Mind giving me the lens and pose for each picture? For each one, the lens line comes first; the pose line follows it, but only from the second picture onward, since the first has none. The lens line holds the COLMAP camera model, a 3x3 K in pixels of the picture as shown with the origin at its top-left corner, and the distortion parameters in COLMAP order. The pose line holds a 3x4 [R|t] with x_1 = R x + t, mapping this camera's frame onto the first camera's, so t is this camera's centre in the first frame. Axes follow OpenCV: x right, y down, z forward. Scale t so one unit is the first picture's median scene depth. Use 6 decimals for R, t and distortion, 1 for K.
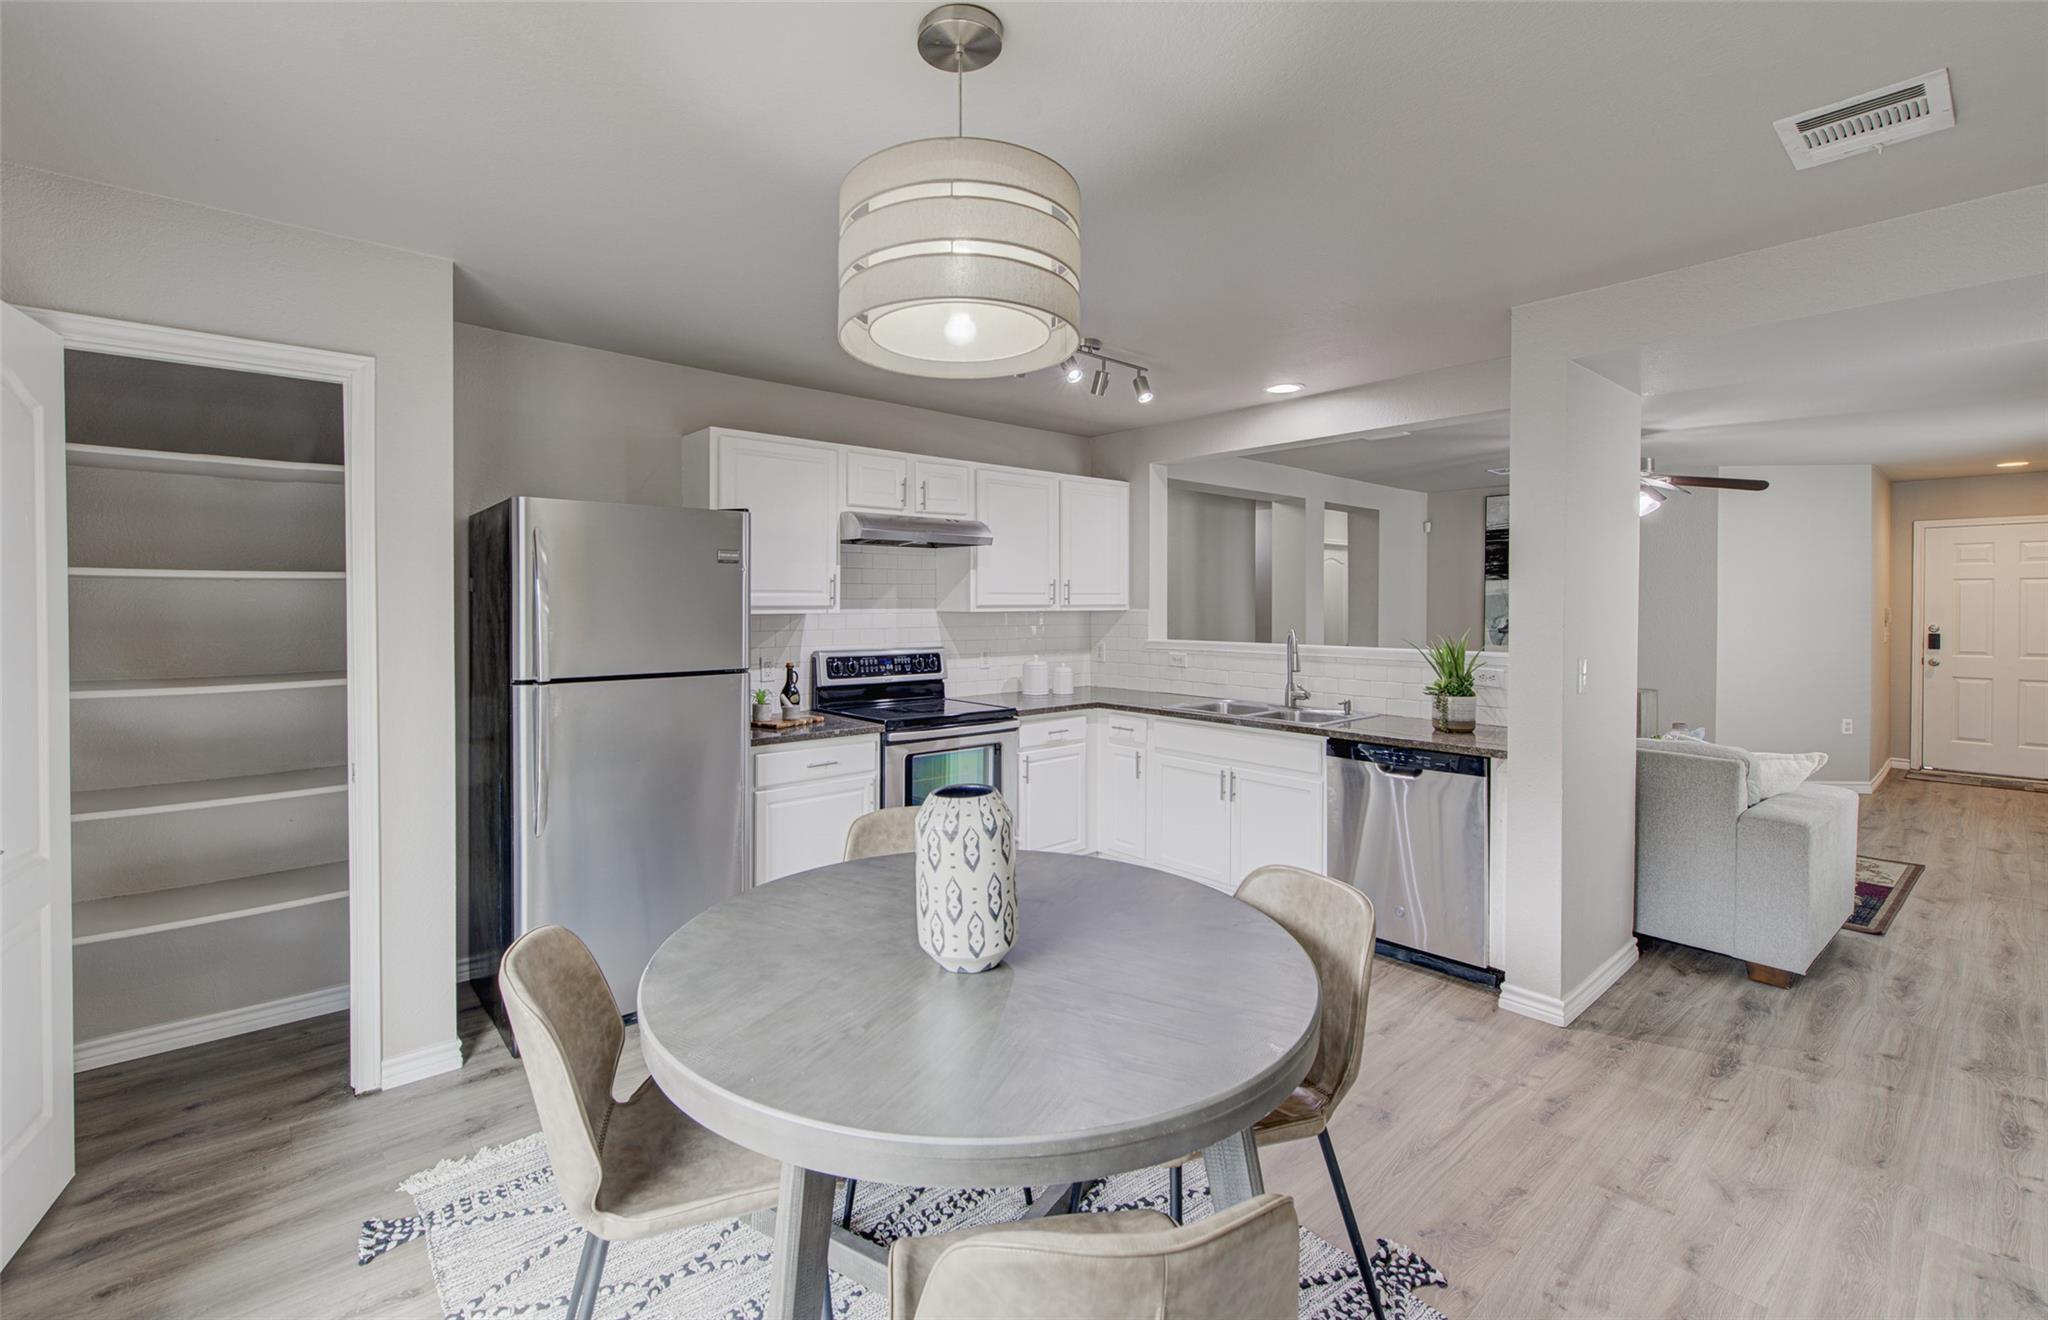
lens RADIAL K [[874.7, 0, 1022.3], [0, 874.7, 622.3], [0, 0, 1]] dist [0.000994, -0.000092]
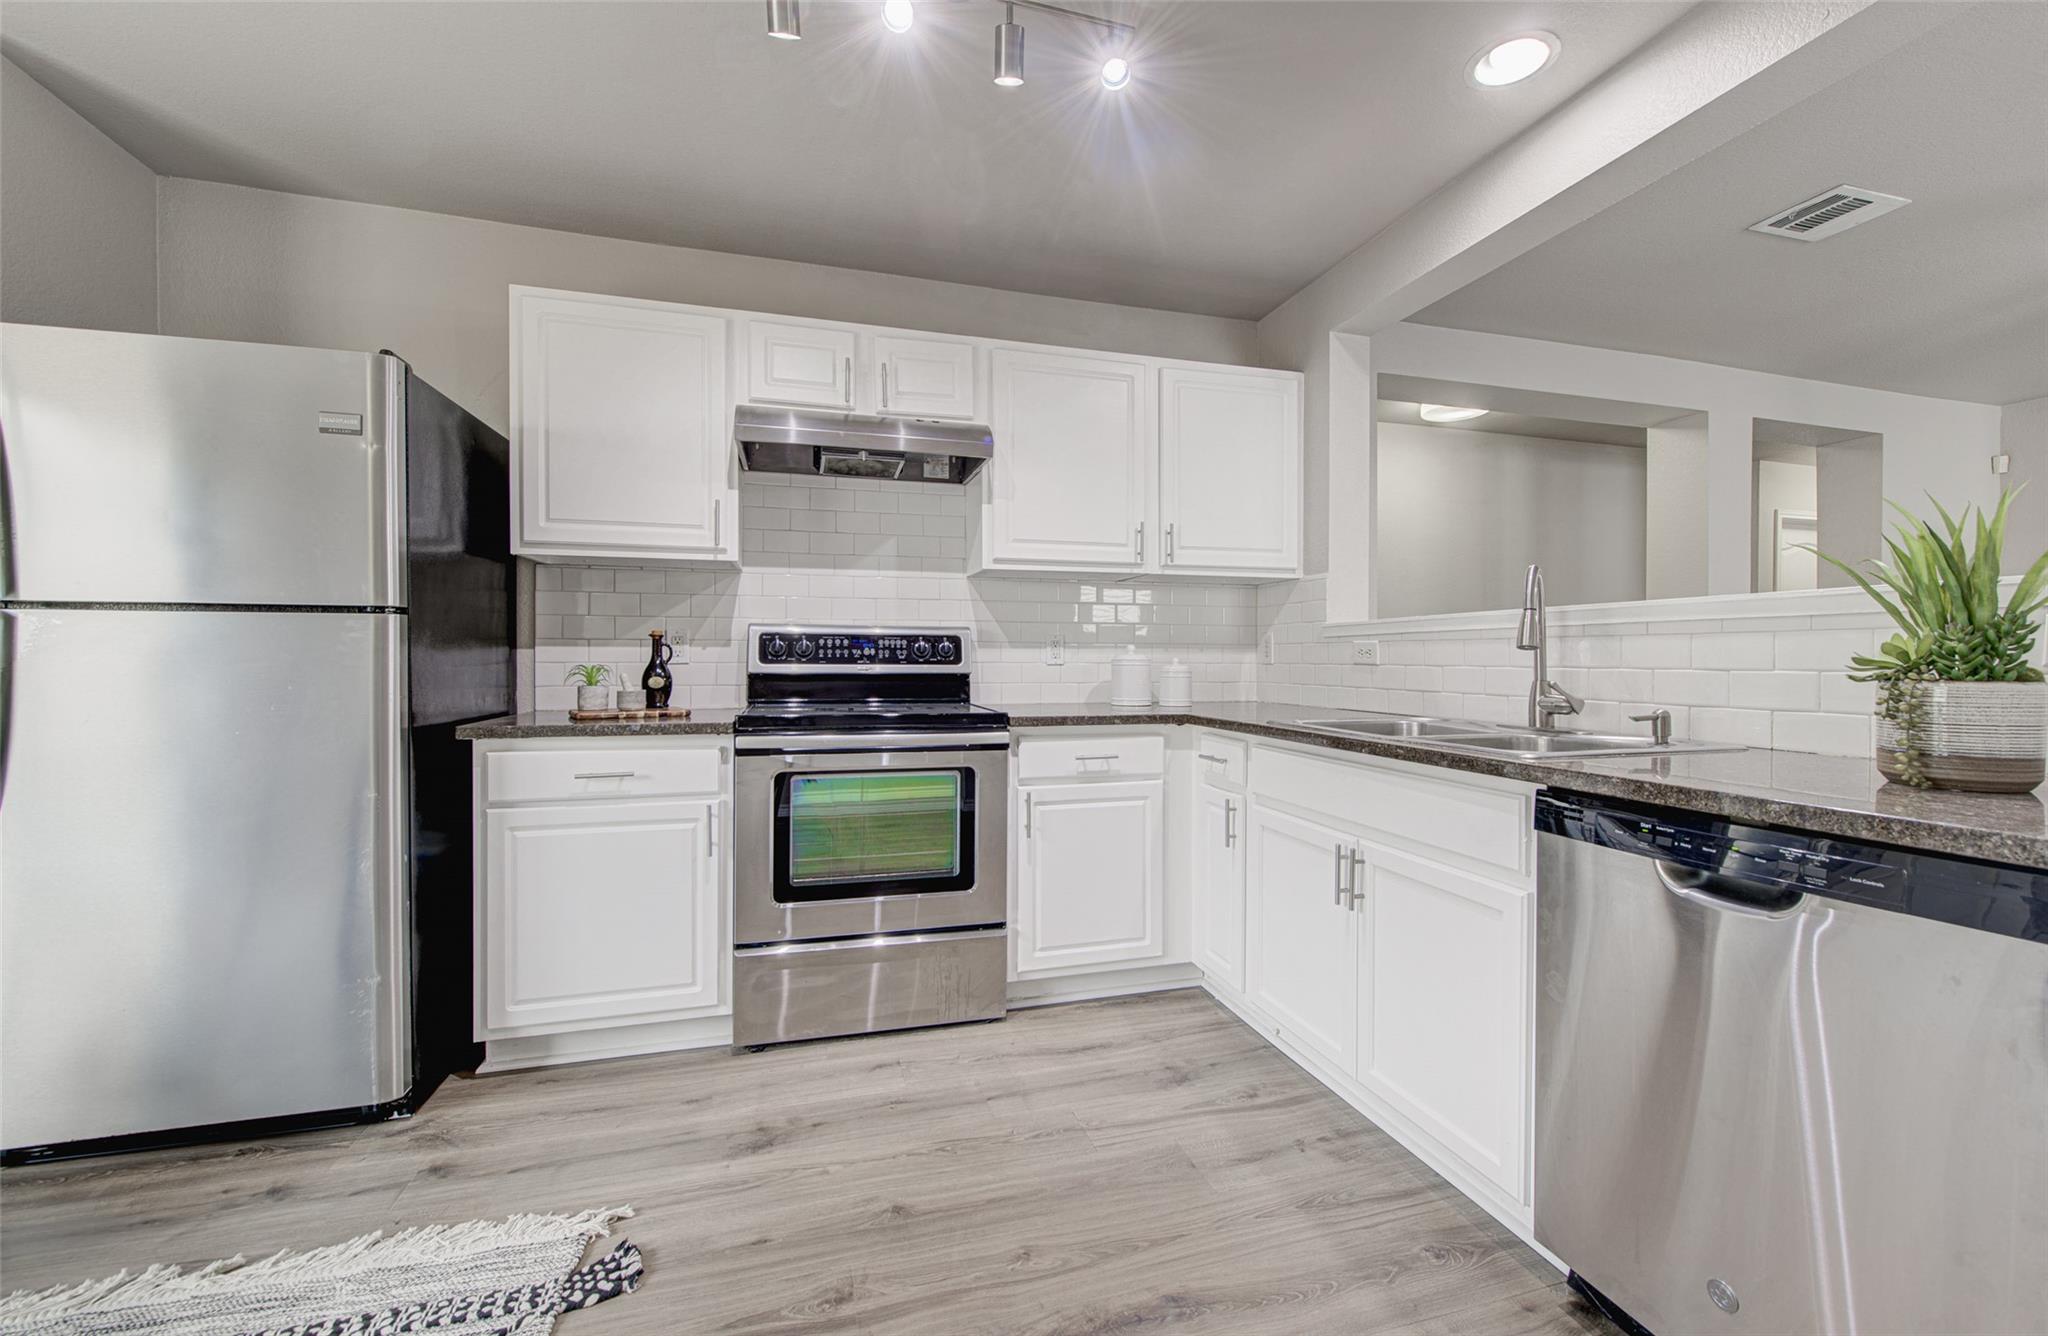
lens RADIAL K [[858.7, 0, 1024.0], [0, 858.7, 668.0], [0, 0, 1]] dist [-0.001149, -0.000139]
pose [[0.904721, 0.004593, -0.425980, 0.246592], [-0.007234, 0.999963, -0.004581, 0.065993], [0.425943, 0.007226, 0.904721, 0.438074]]
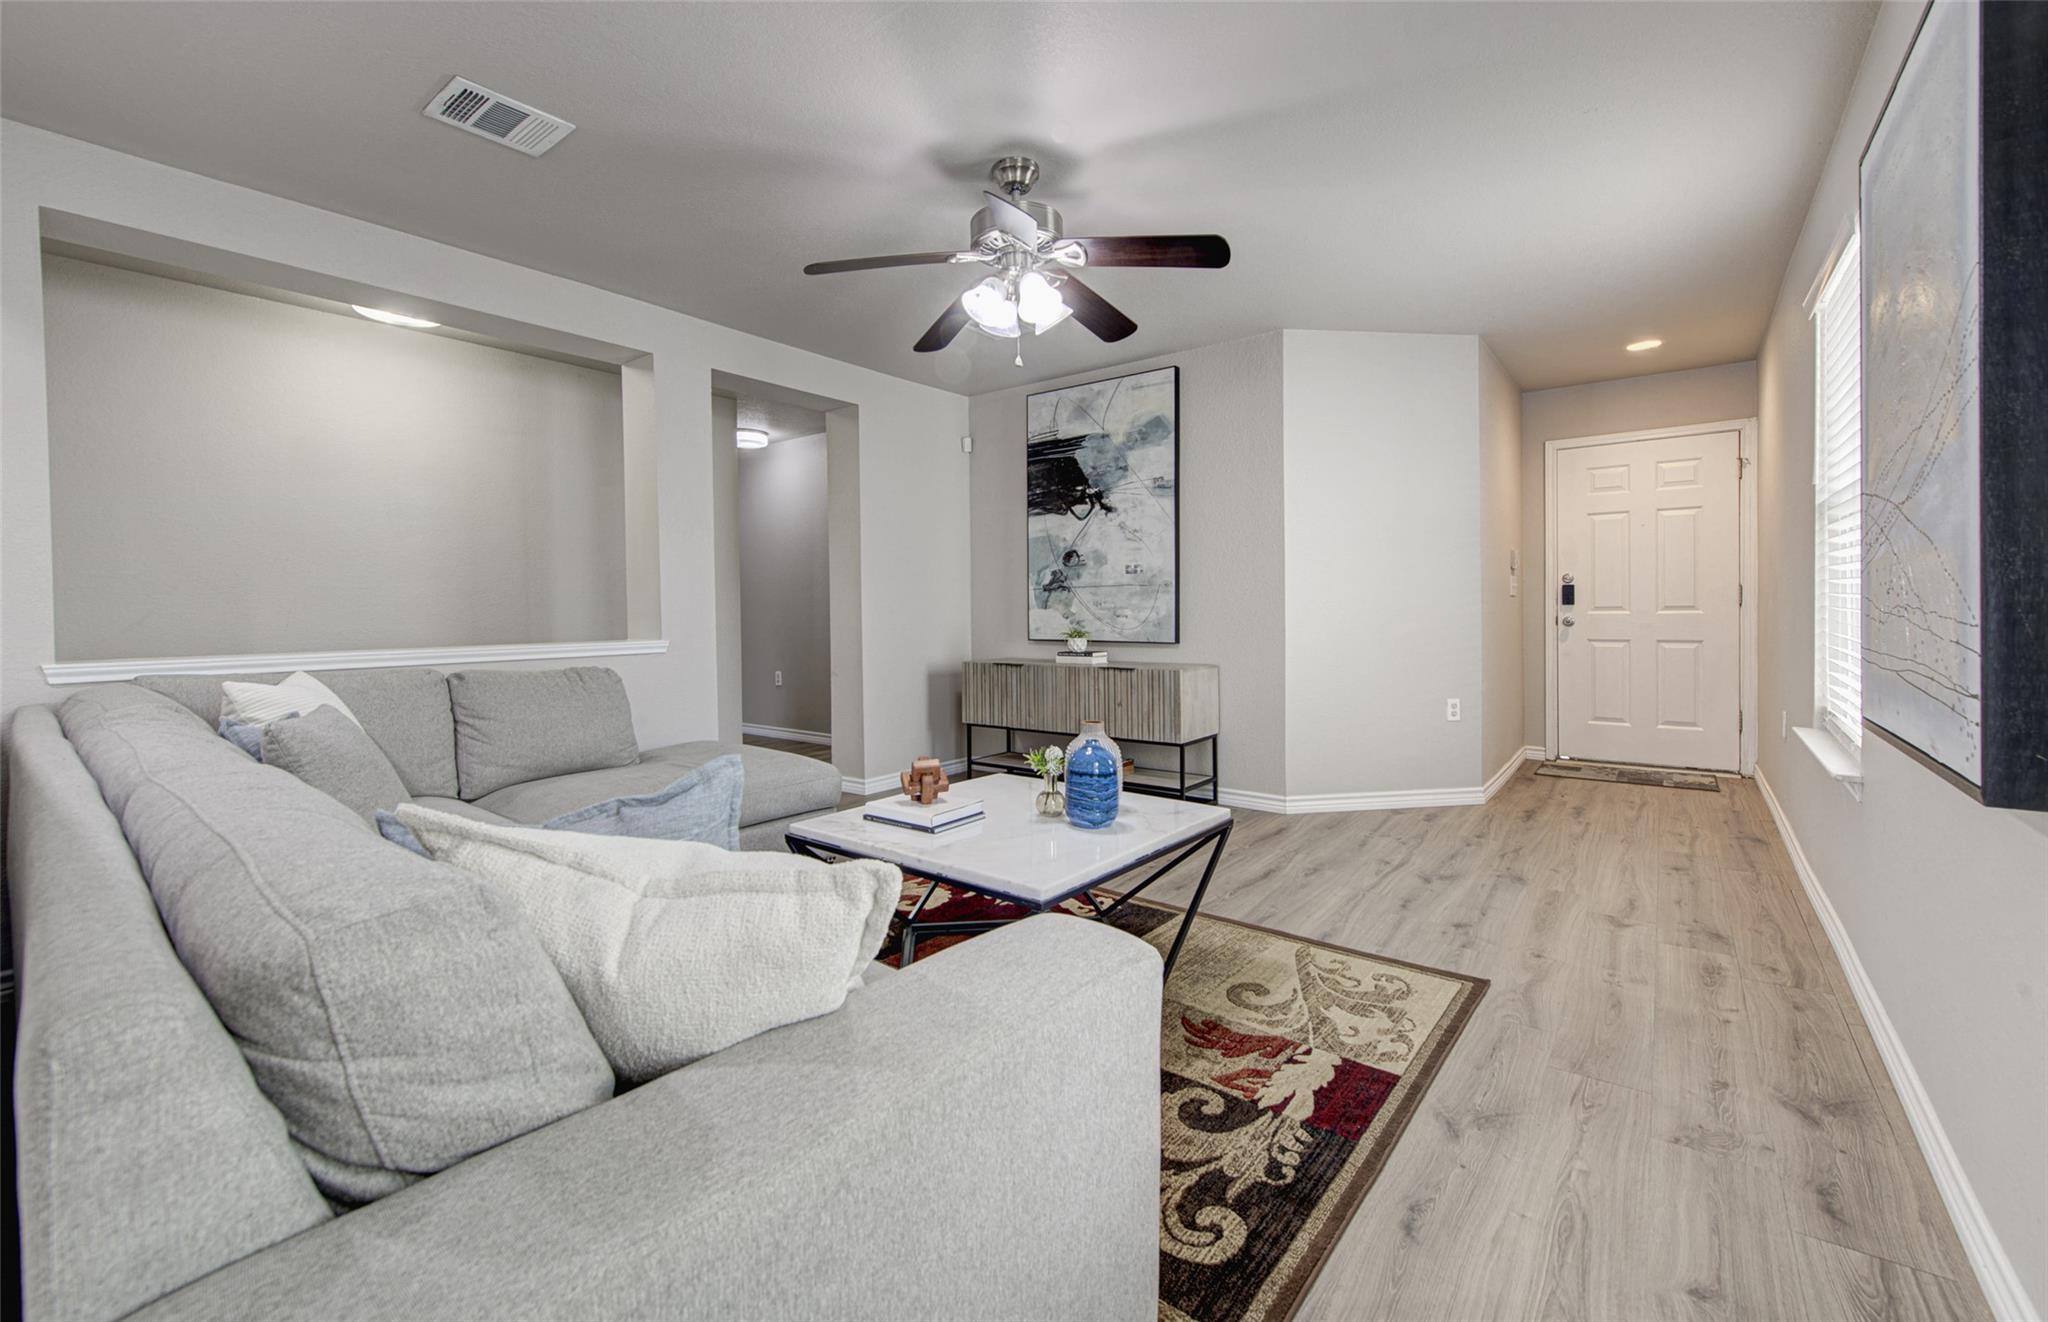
lens RADIAL K [[874.7, 0, 1022.3], [0, 874.7, 623.3], [0, 0, 1]] dist [0.000994, -0.000092]
pose [[0.977987, -0.013623, 0.208220, 0.718799], [0.012603, 0.999901, 0.006225, 0.064006], [-0.208284, -0.003464, 0.978062, 0.604391]]
